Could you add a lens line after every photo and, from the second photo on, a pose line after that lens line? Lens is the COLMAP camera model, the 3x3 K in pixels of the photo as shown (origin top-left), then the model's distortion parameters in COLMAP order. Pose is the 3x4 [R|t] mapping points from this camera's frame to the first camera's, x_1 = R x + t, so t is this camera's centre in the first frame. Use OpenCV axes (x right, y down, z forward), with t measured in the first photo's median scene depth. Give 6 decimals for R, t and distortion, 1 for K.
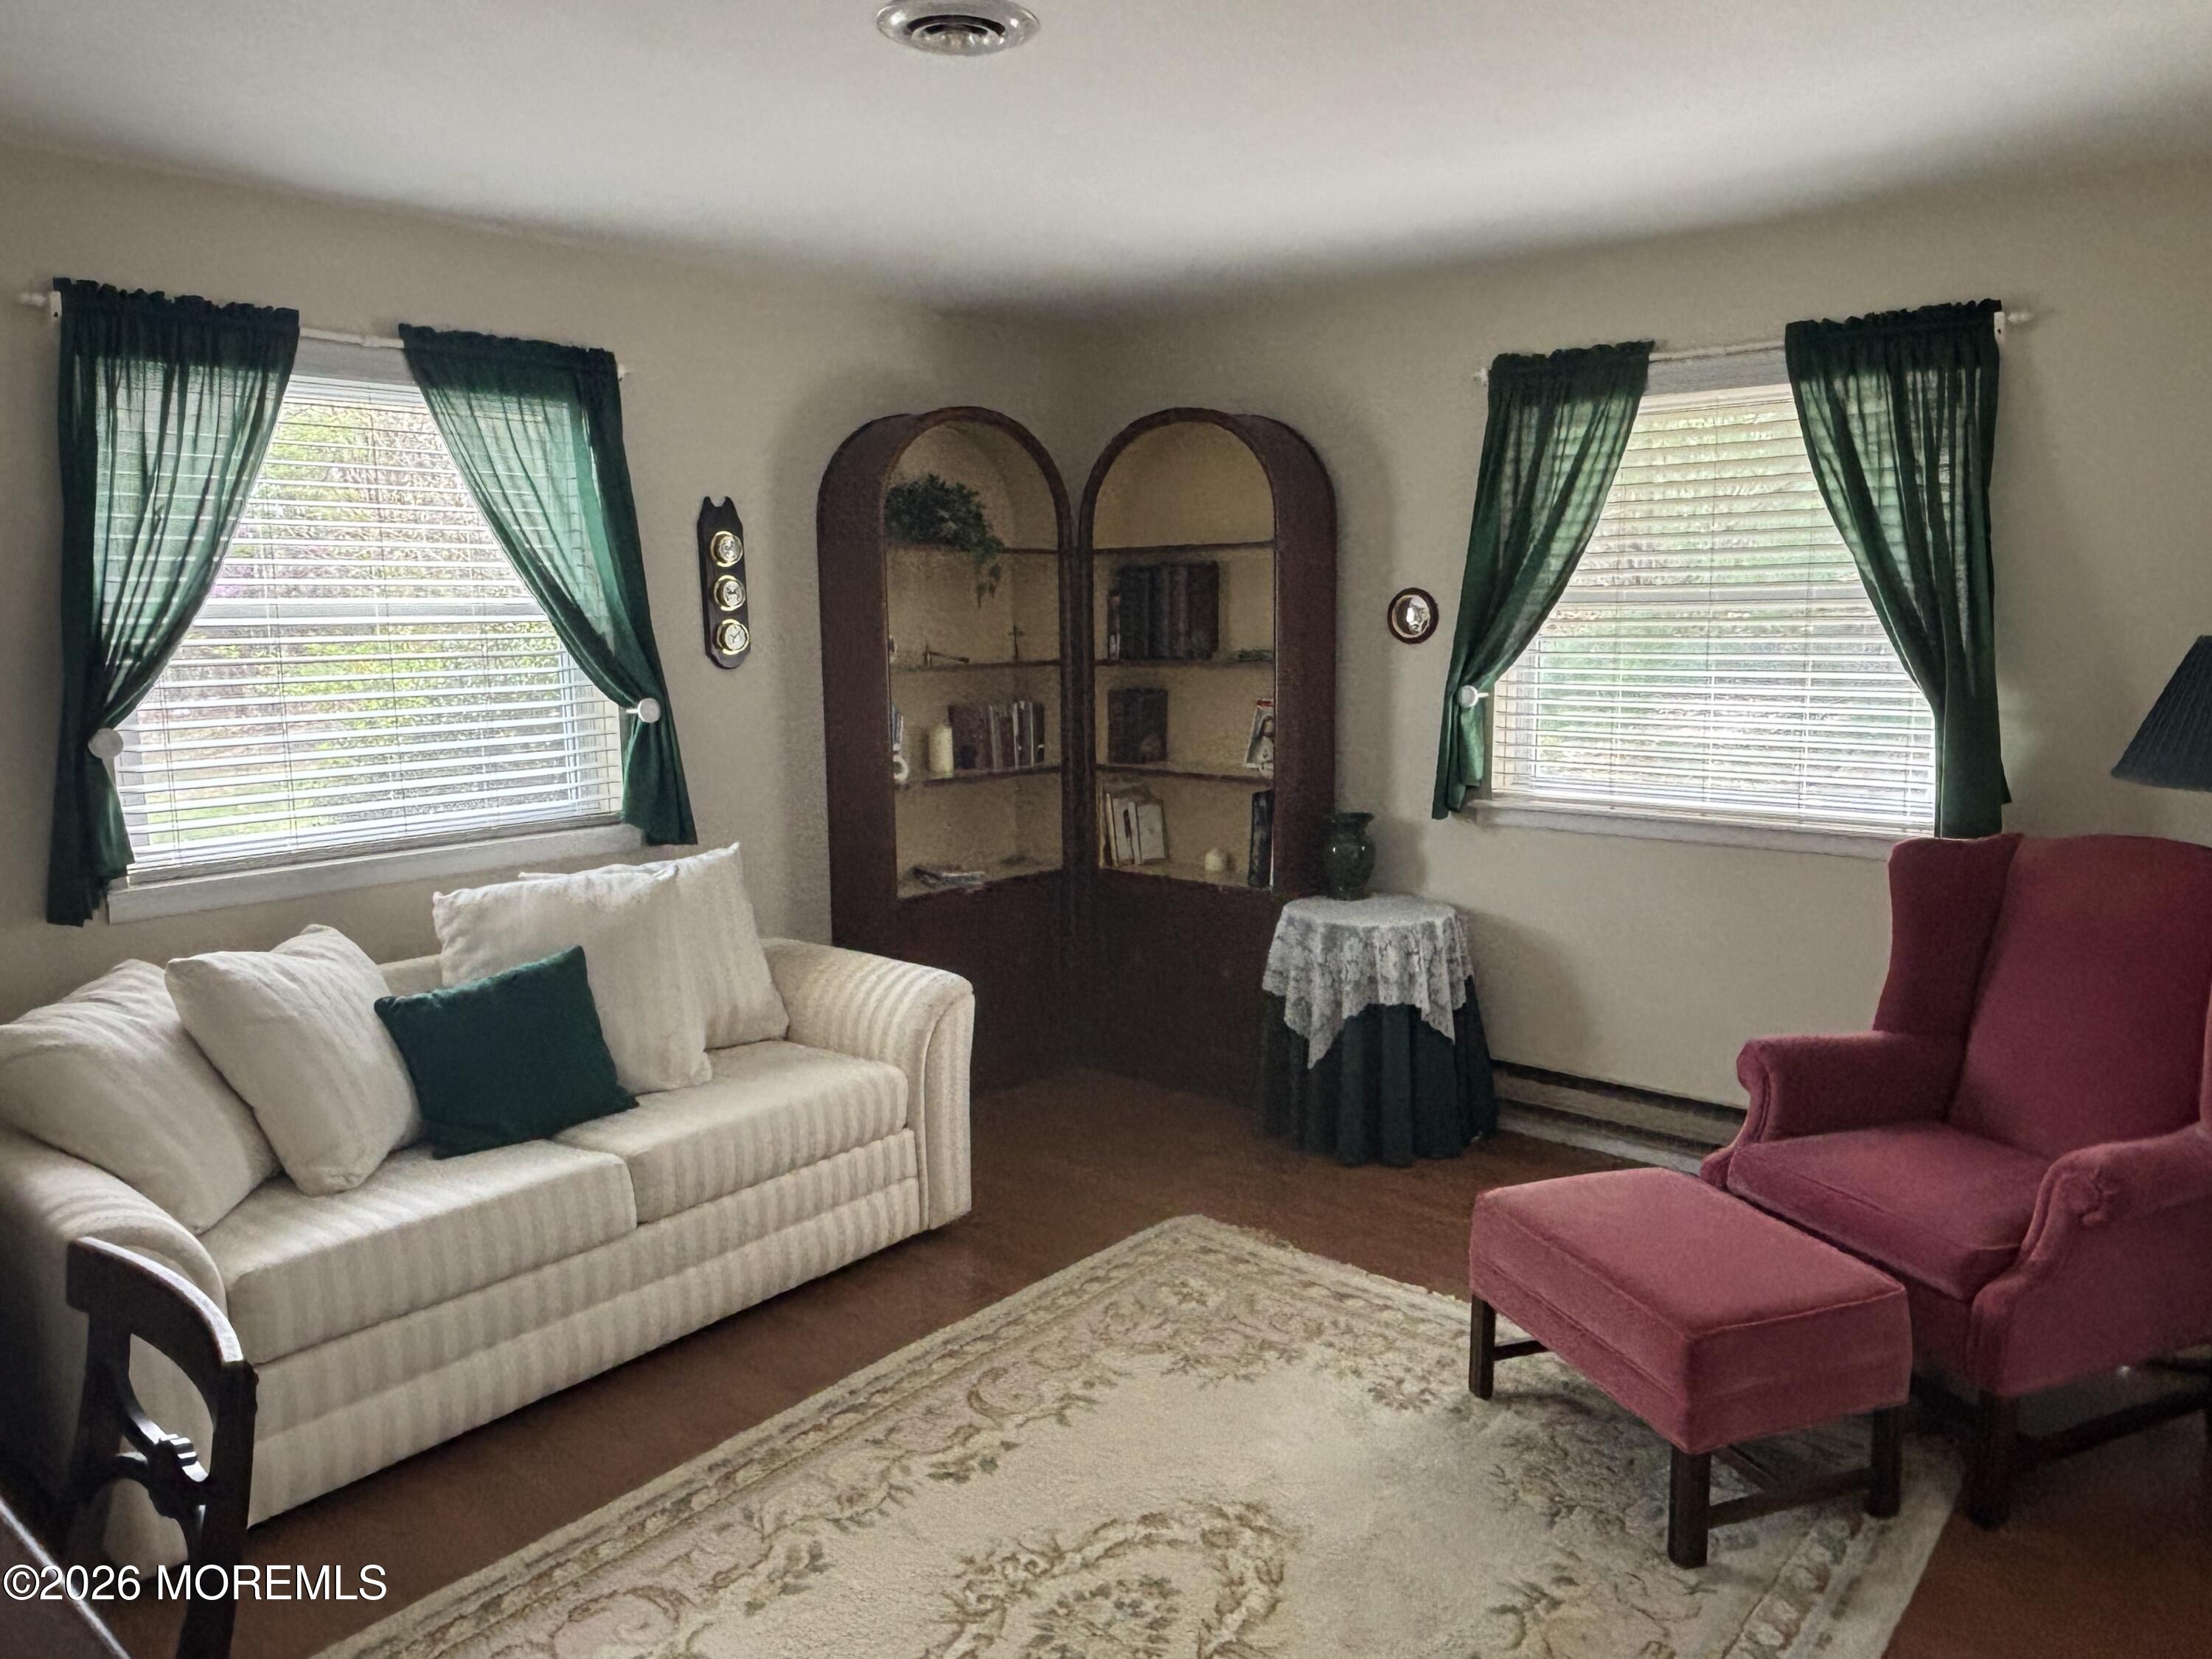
lens RADIAL K [[1495.6, 0, 1106.0], [0, 1495.6, 829.5], [0, 0, 1]] dist [-0.000449, -0.000579]
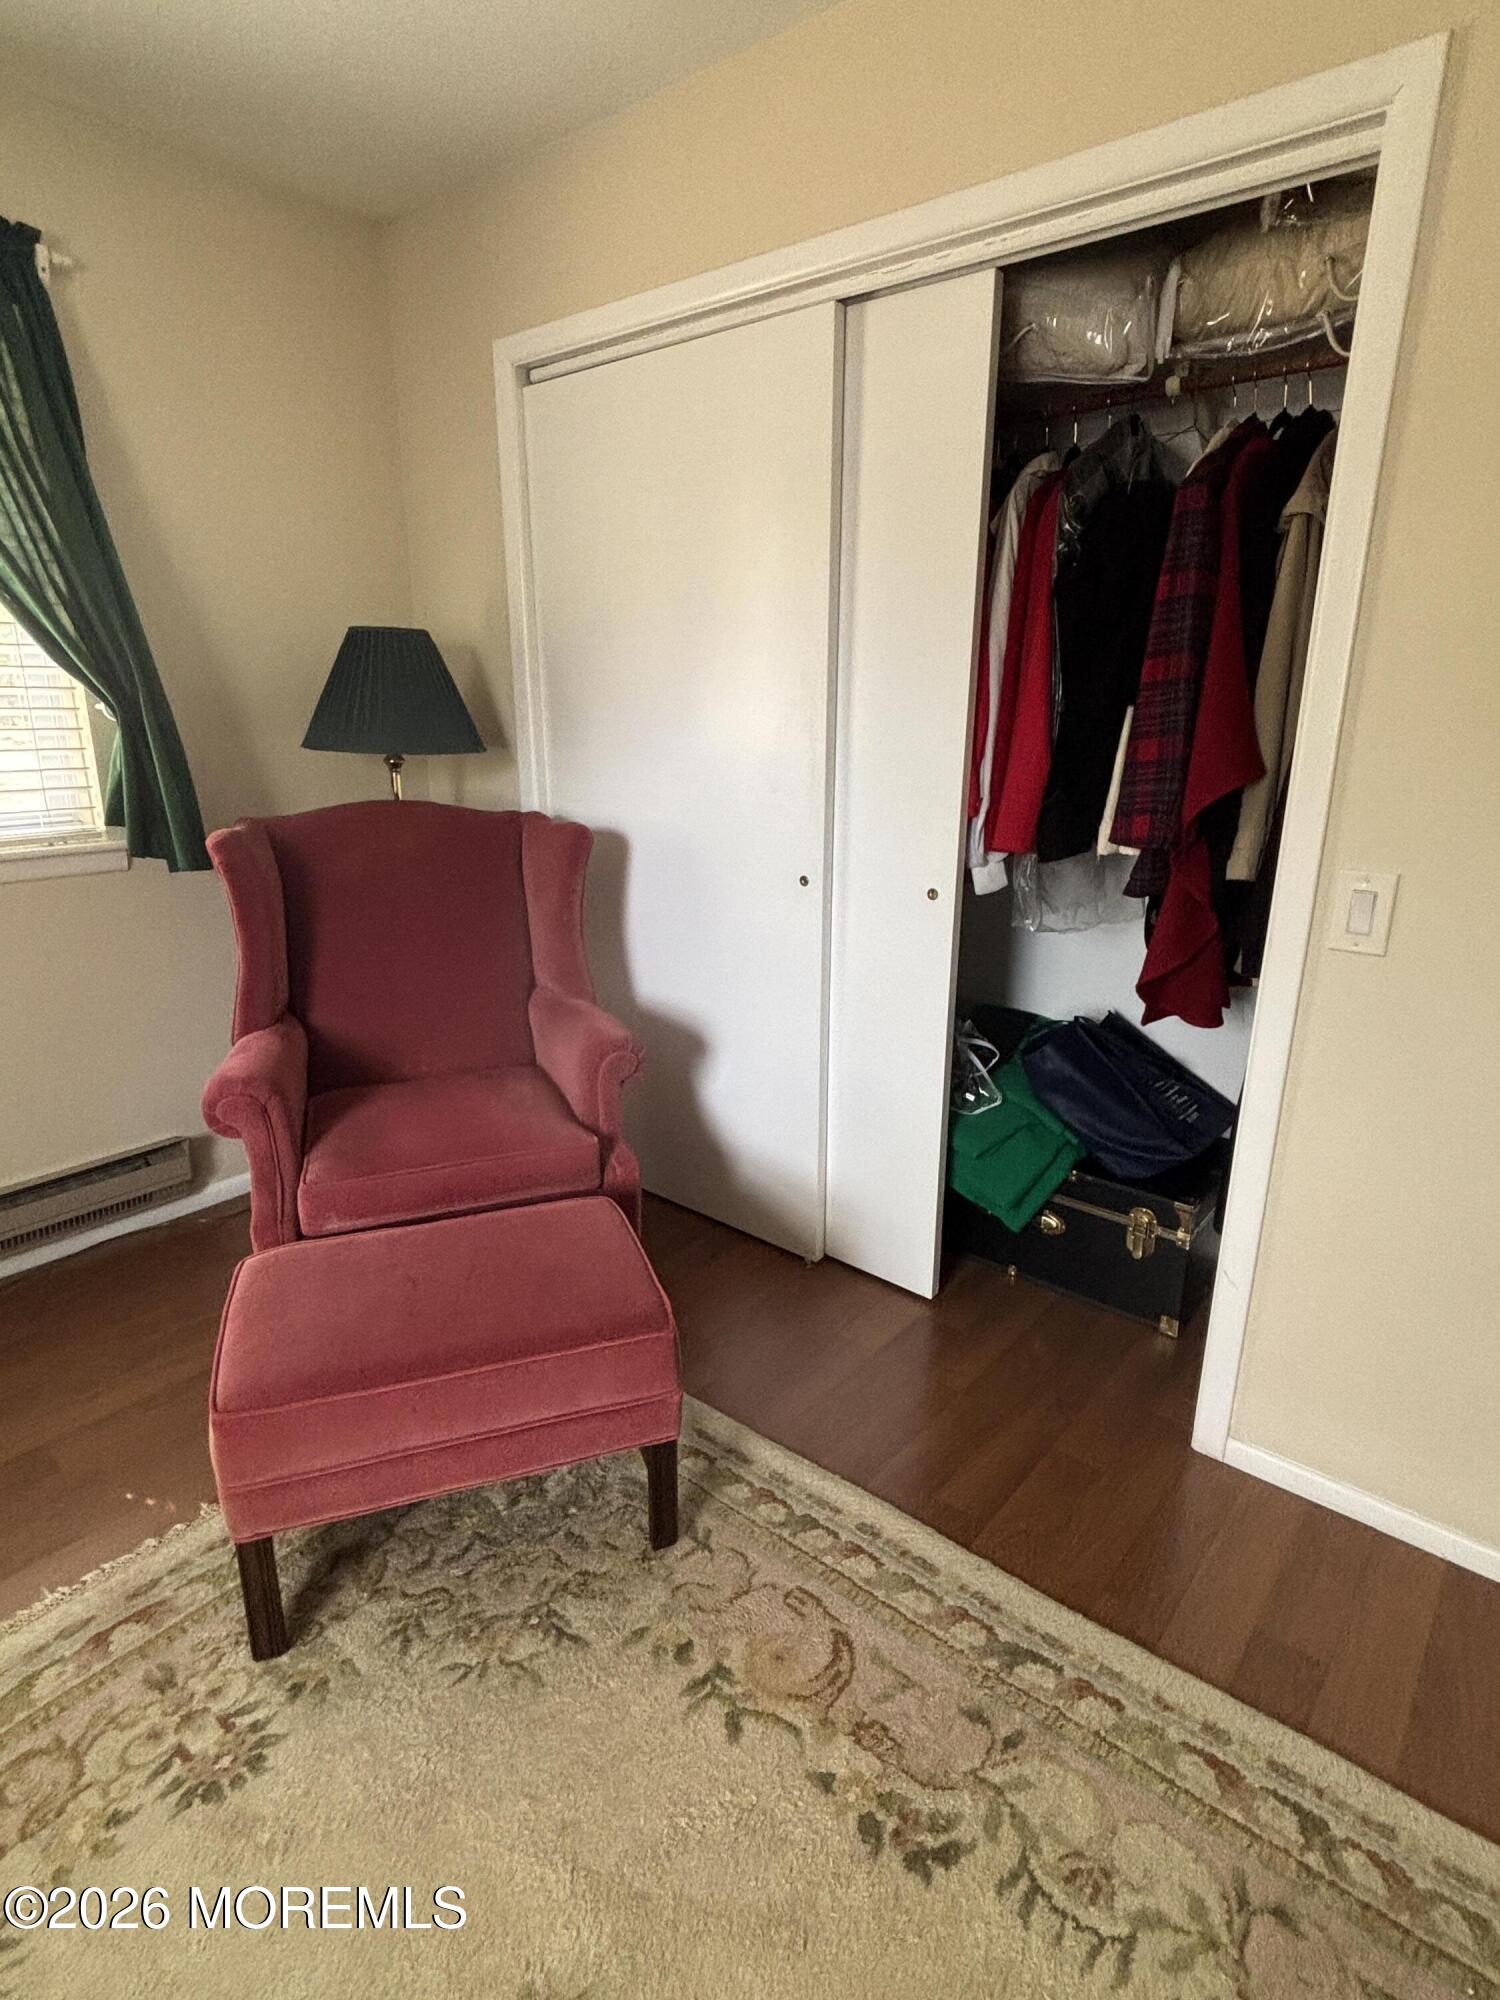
lens RADIAL K [[1056.4, 0, 750.0], [0, 1056.4, 1000.0], [0, 0, 1]] dist [-0.001130, -0.000275]
pose [[-0.009952, -0.269511, 0.962946, -0.165286], [0.140400, 0.953077, 0.268200, -0.028523], [-0.990045, 0.137867, 0.028354, 0.742150]]
